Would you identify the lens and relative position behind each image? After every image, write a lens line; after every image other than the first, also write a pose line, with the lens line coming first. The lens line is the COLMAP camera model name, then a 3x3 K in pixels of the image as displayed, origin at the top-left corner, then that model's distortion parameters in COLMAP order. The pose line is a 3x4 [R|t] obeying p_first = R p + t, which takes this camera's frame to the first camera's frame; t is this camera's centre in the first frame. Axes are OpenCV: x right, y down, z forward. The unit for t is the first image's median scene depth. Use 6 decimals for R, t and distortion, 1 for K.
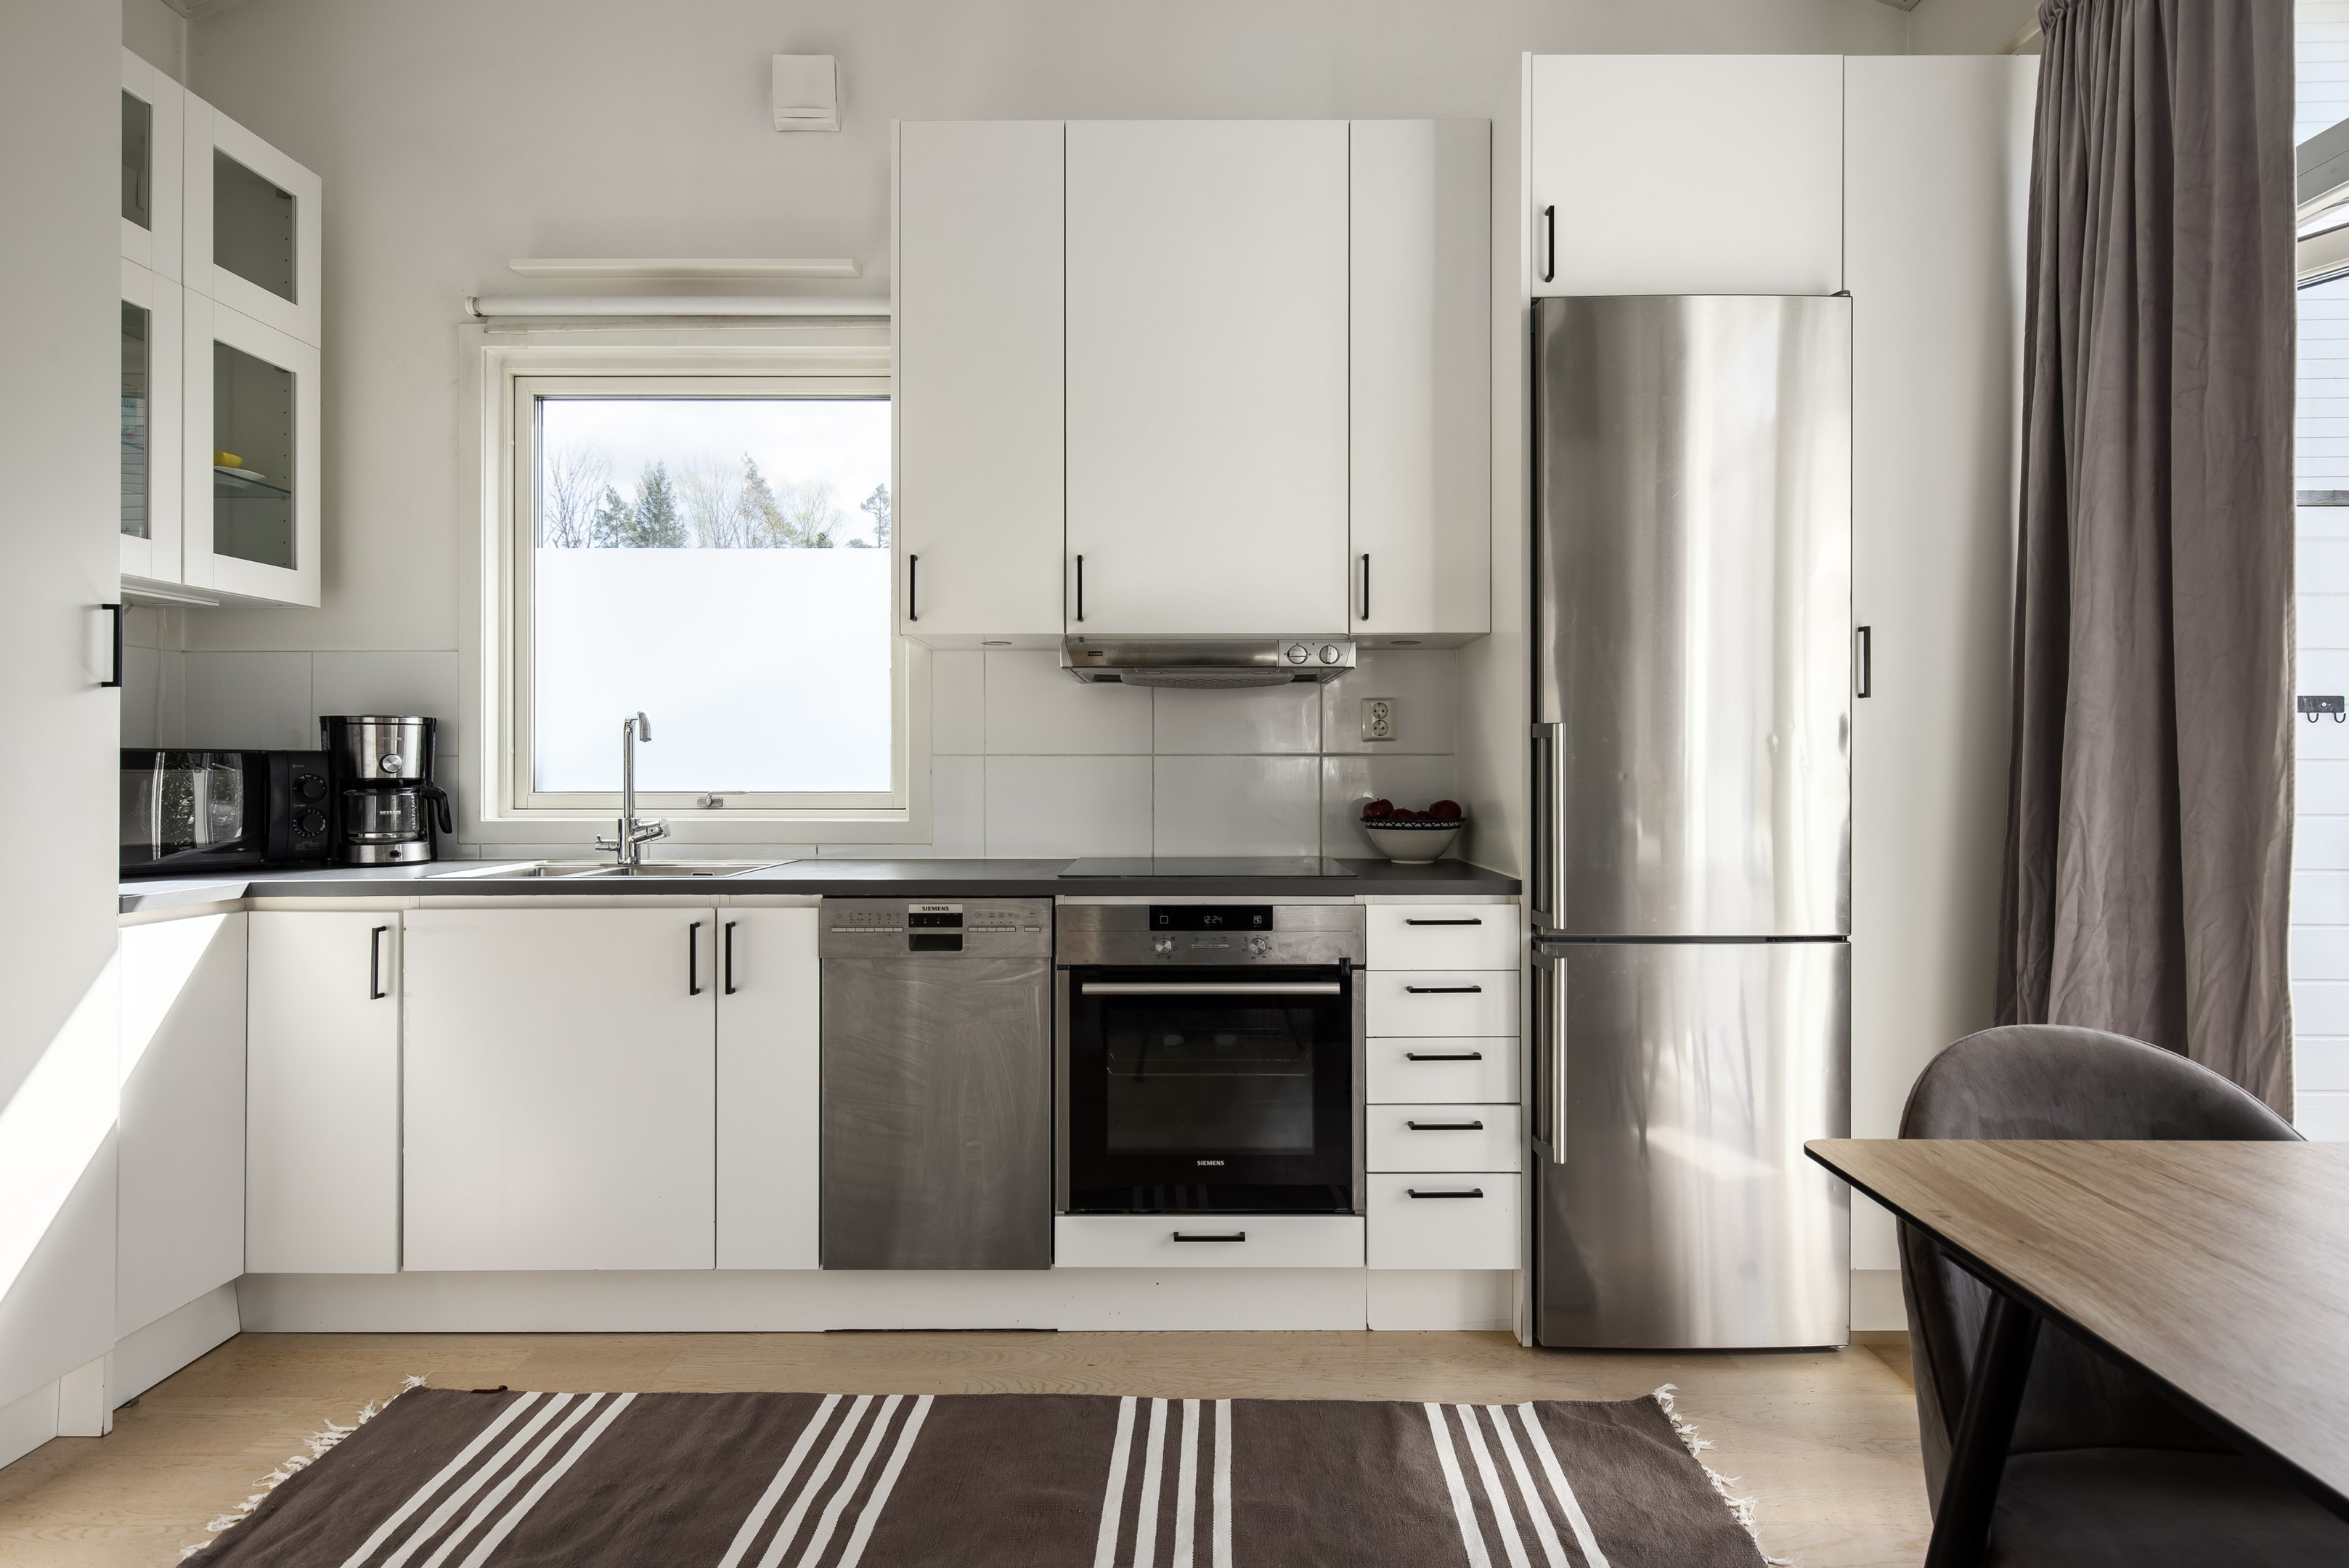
lens RADIAL K [[1297.5, 0, 1206.4], [0, 1297.5, 769.1], [0, 0, 1]] dist [0.000070, -0.000833]
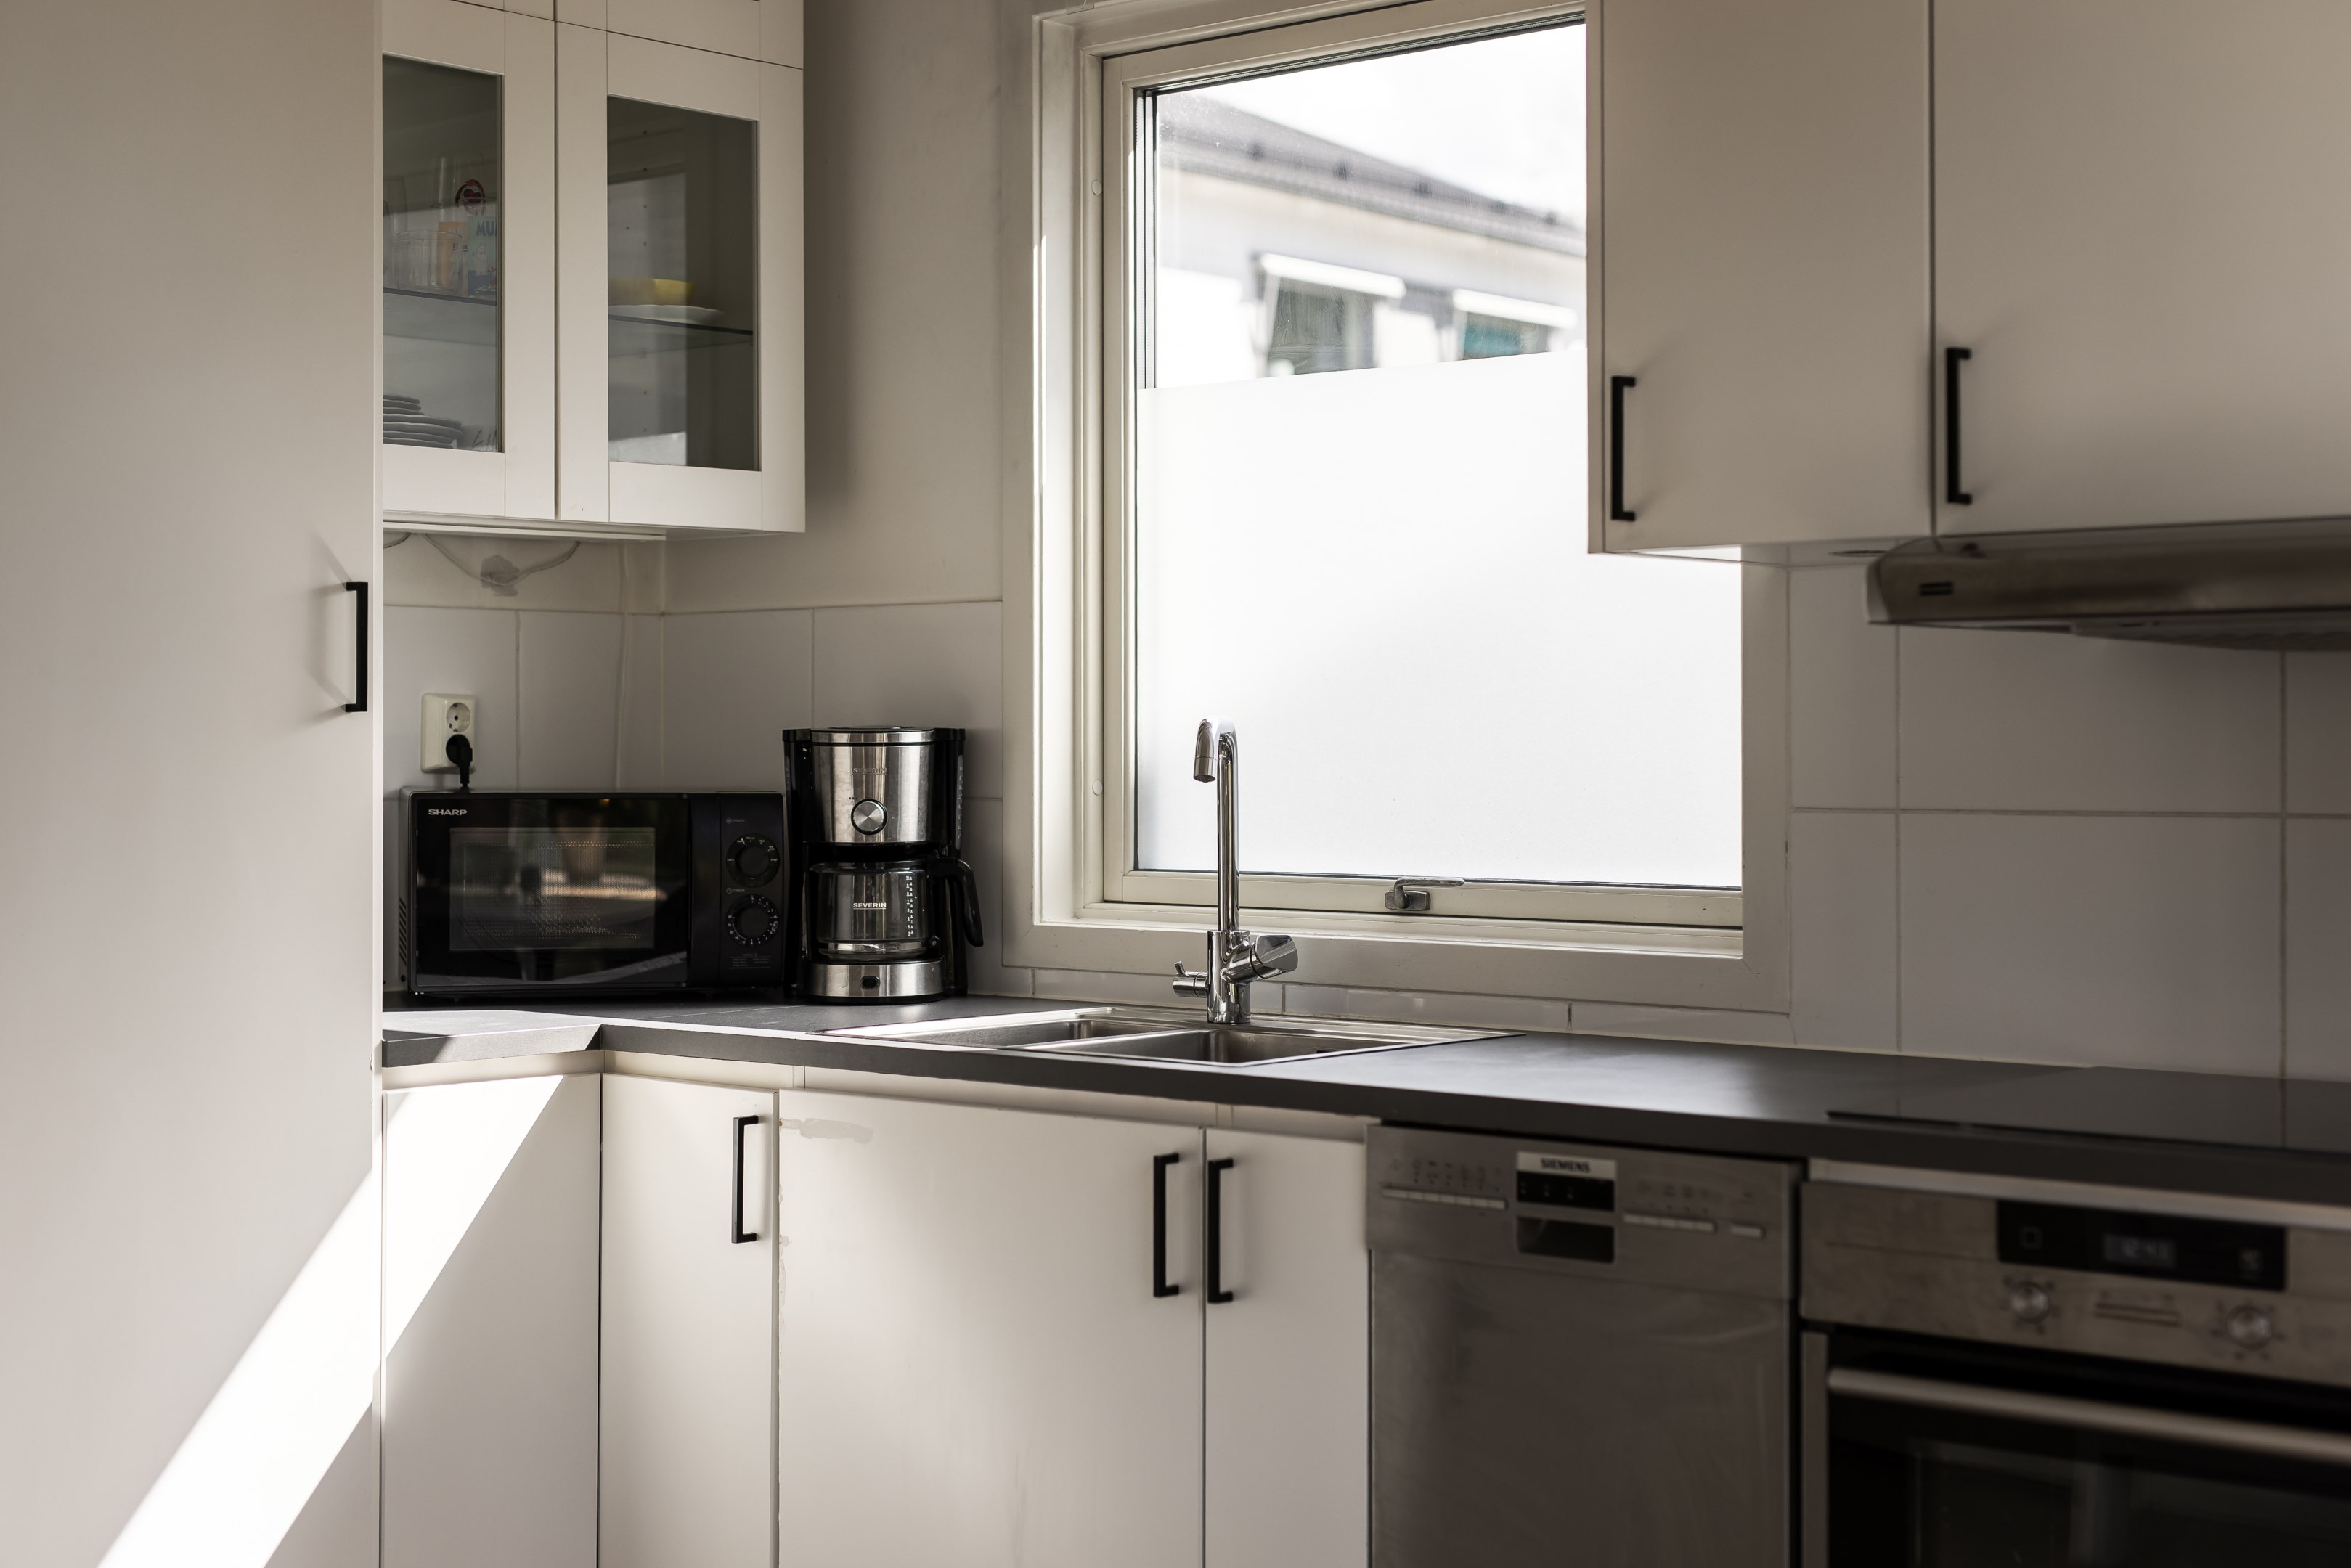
lens RADIAL K [[3347.7, 0, 1173.1], [0, 3347.7, 735.9], [0, 0, 1]] dist [-0.017607, 0.056235]
pose [[0.754553, -0.001798, -0.656237, 0.421779], [0.000058, 0.999996, -0.002672, -0.036994], [0.656240, 0.001978, 0.754550, 0.019410]]
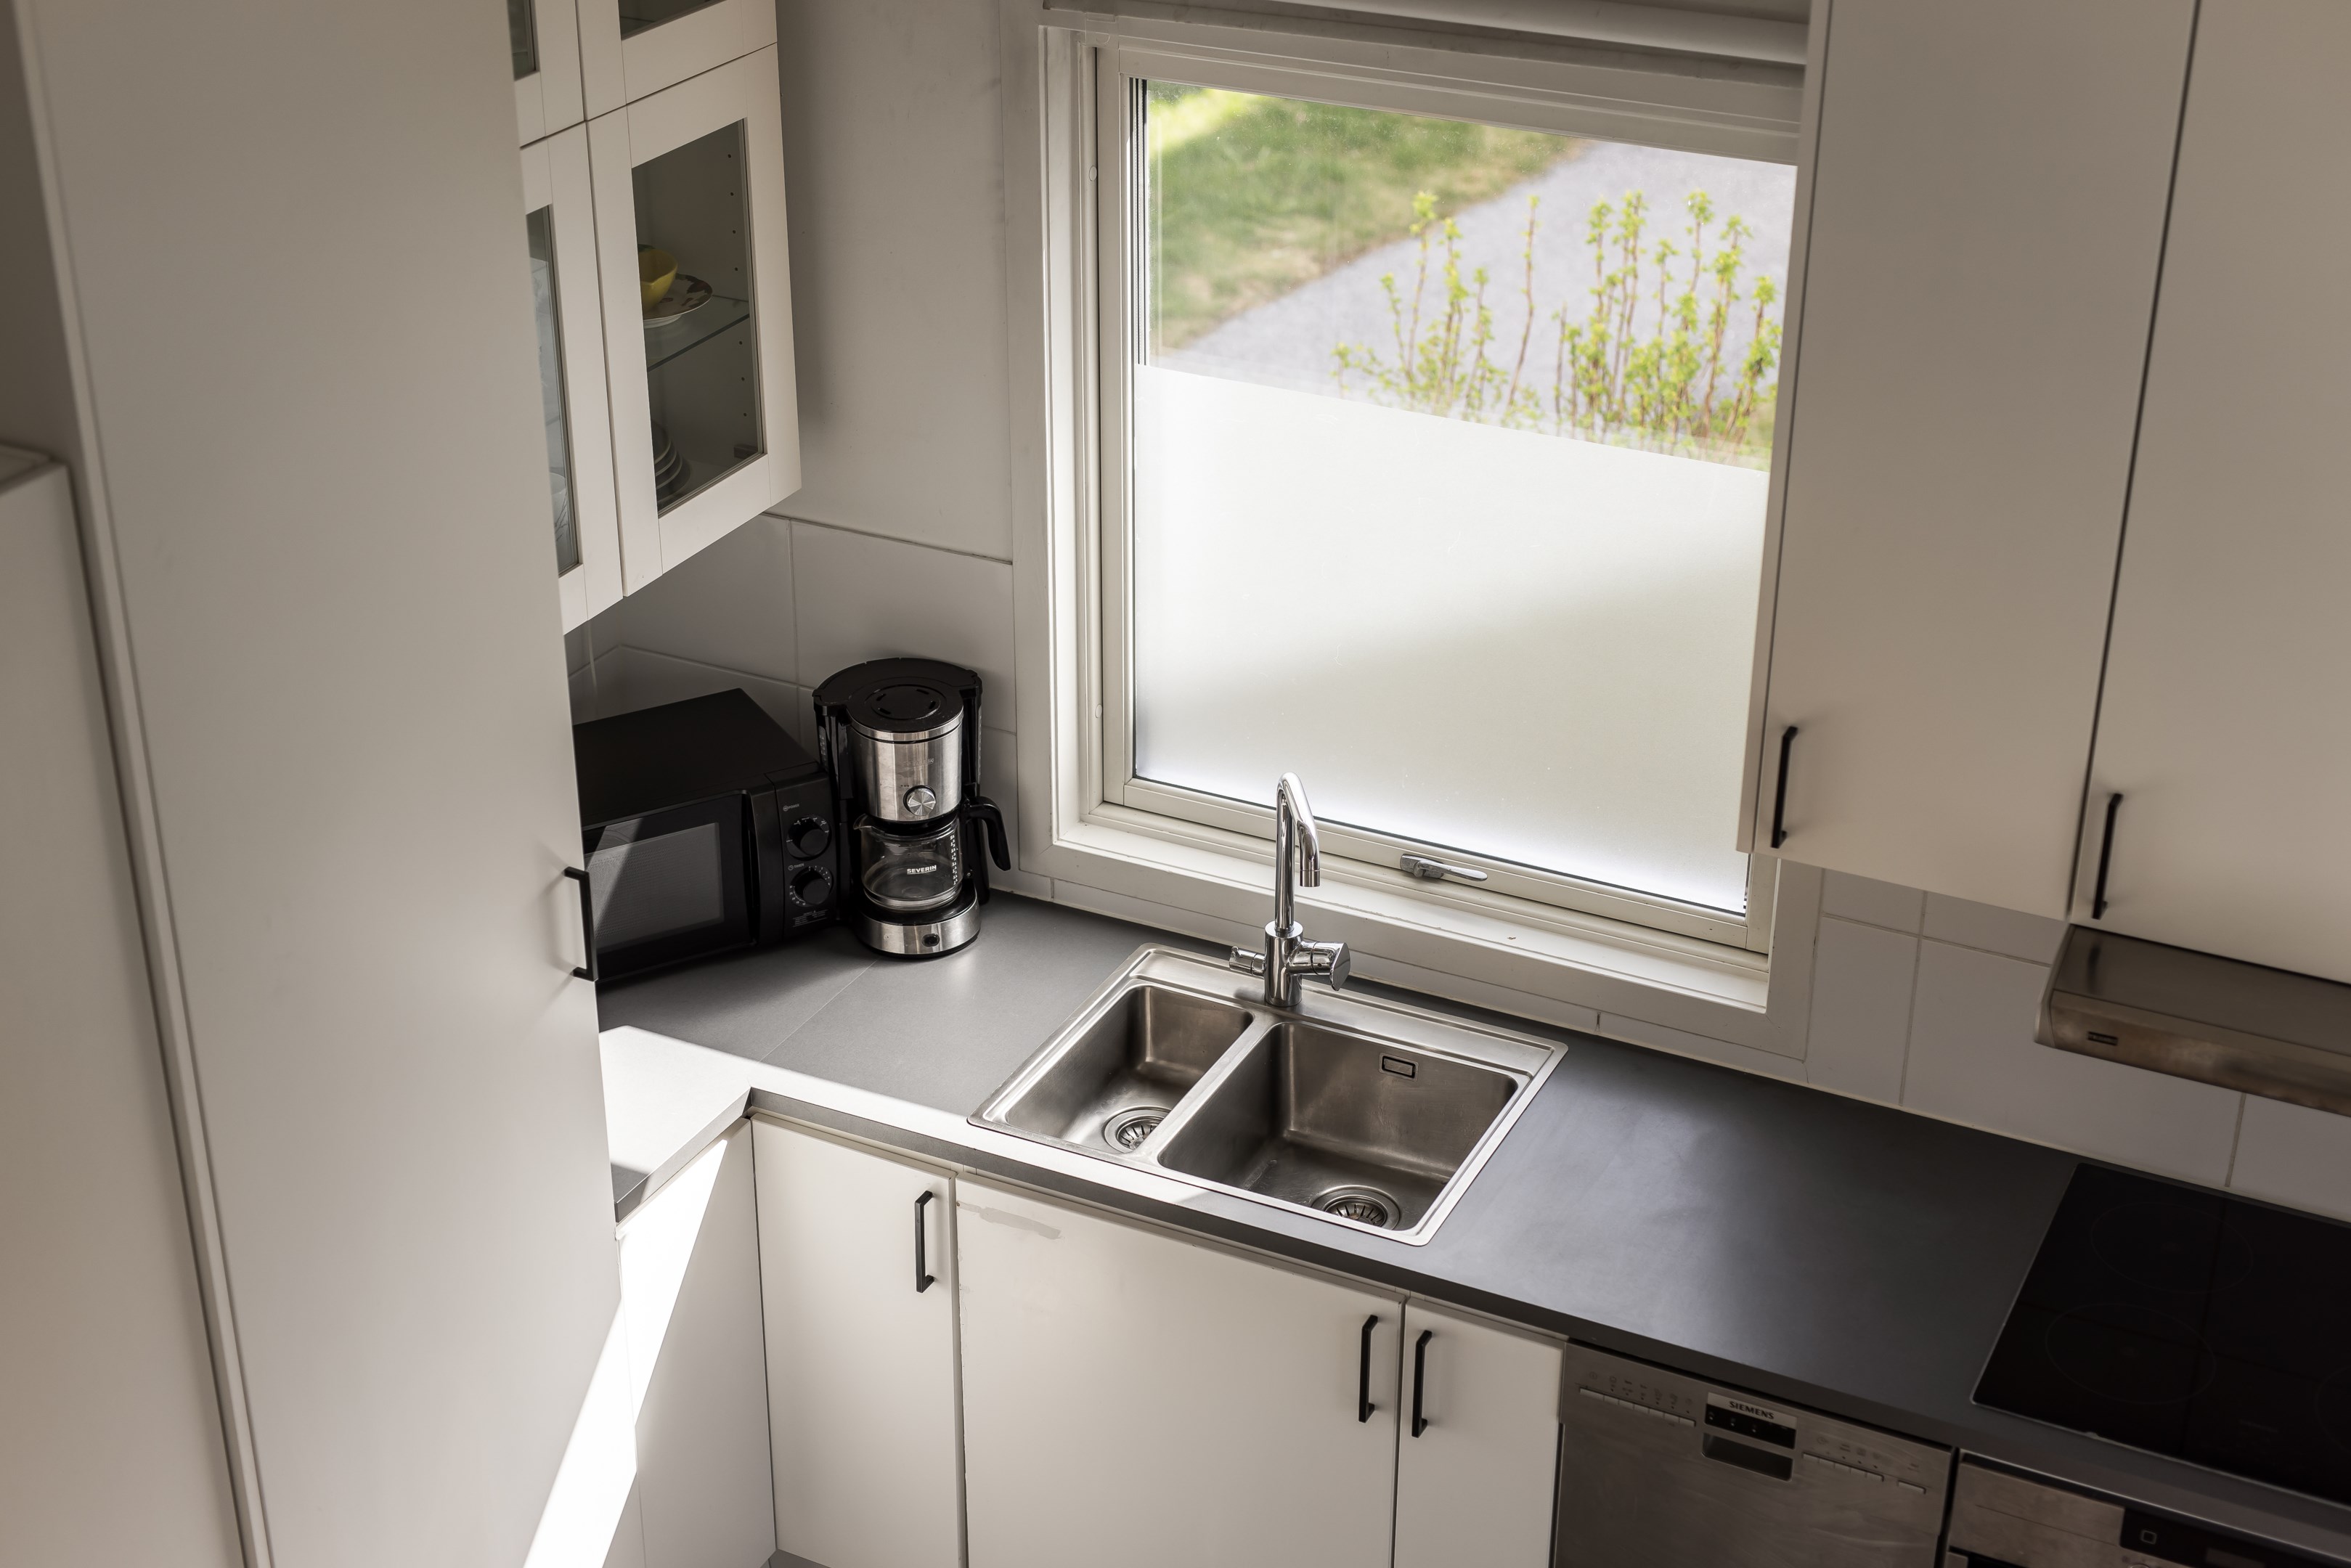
lens RADIAL K [[3301.2, 0, 1173.3], [0, 3301.2, 835.2], [0, 0, 1]] dist [-0.009108, 0.032688]
pose [[0.893948, 0.208279, -0.396833, 0.084398], [-0.001821, 0.887133, 0.461510, -0.734642], [0.448166, -0.411844, 0.793430, -0.165559]]
